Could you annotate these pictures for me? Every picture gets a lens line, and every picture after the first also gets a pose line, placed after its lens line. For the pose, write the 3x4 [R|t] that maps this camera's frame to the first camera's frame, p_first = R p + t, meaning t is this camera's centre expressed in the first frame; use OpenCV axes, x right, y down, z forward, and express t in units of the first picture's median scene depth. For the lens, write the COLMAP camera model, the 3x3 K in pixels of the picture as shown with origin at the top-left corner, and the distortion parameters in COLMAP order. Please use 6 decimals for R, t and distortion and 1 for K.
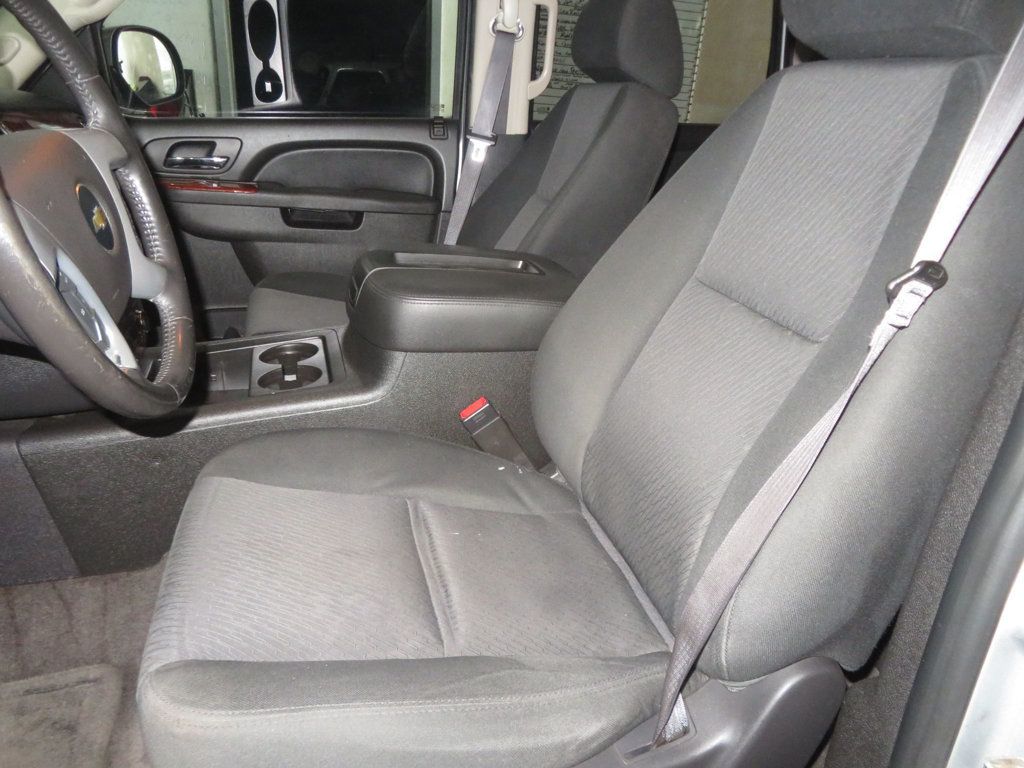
lens RADIAL K [[730.8, 0, 514.0], [0, 730.8, 376.0], [0, 0, 1]] dist [-0.009891, -0.002129]
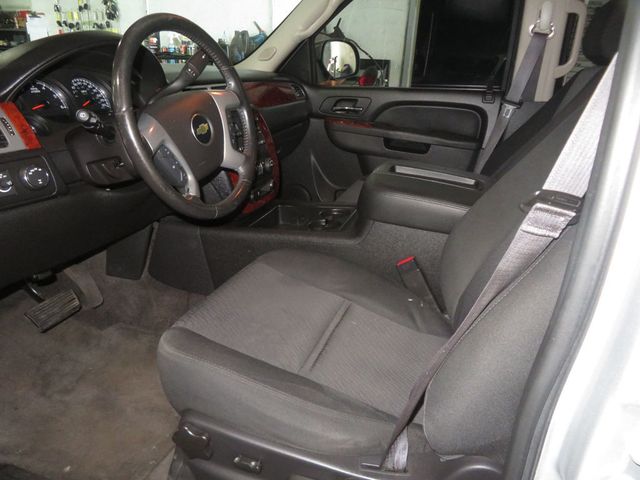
lens RADIAL K [[456.8, 0, 321.3], [0, 456.8, 235.0], [0, 0, 1]] dist [-0.009891, -0.002129]
pose [[0.824212, 0.187336, -0.534396, 0.377615], [-0.202141, 0.978854, 0.031377, -0.008651], [0.528974, 0.082162, 0.844651, 0.015399]]
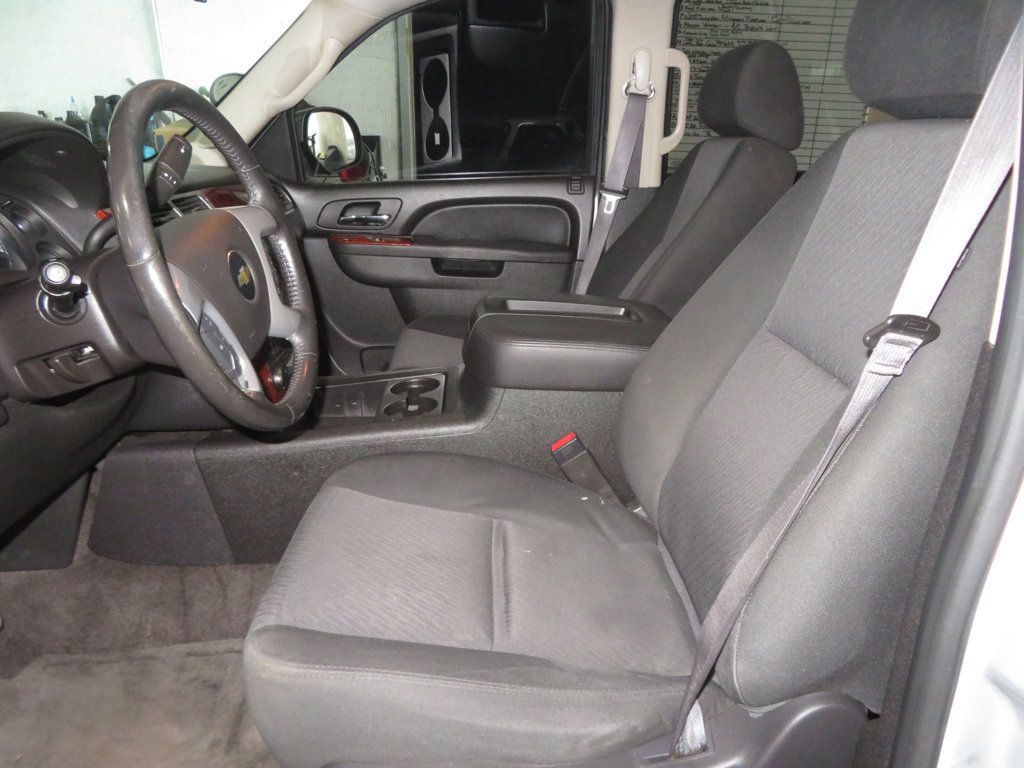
lens RADIAL K [[729.0, 0, 514.3], [0, 729.0, 372.8], [0, 0, 1]] dist [-0.011888, -0.000775]
pose [[0.971657, 0.027928, -0.234741, 0.144878], [-0.042321, 0.997505, -0.056500, 0.006853], [0.232578, 0.064833, 0.970414, -0.097903]]
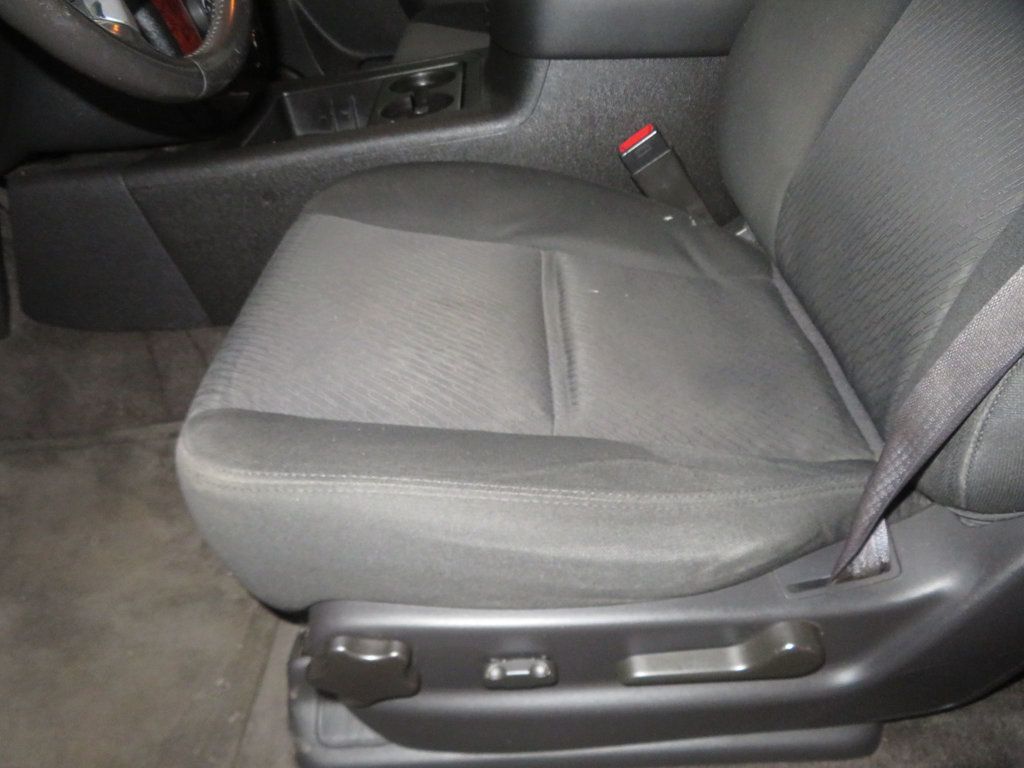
lens RADIAL K [[737.7, 0, 512.2], [0, 737.7, 379.4], [0, 0, 1]] dist [-0.005429, 0.004508]
pose [[0.961426, 0.073327, -0.265110, 0.048032], [0.001994, 0.961929, 0.273292, 0.086273], [0.275056, -0.263279, 0.924677, 0.213455]]
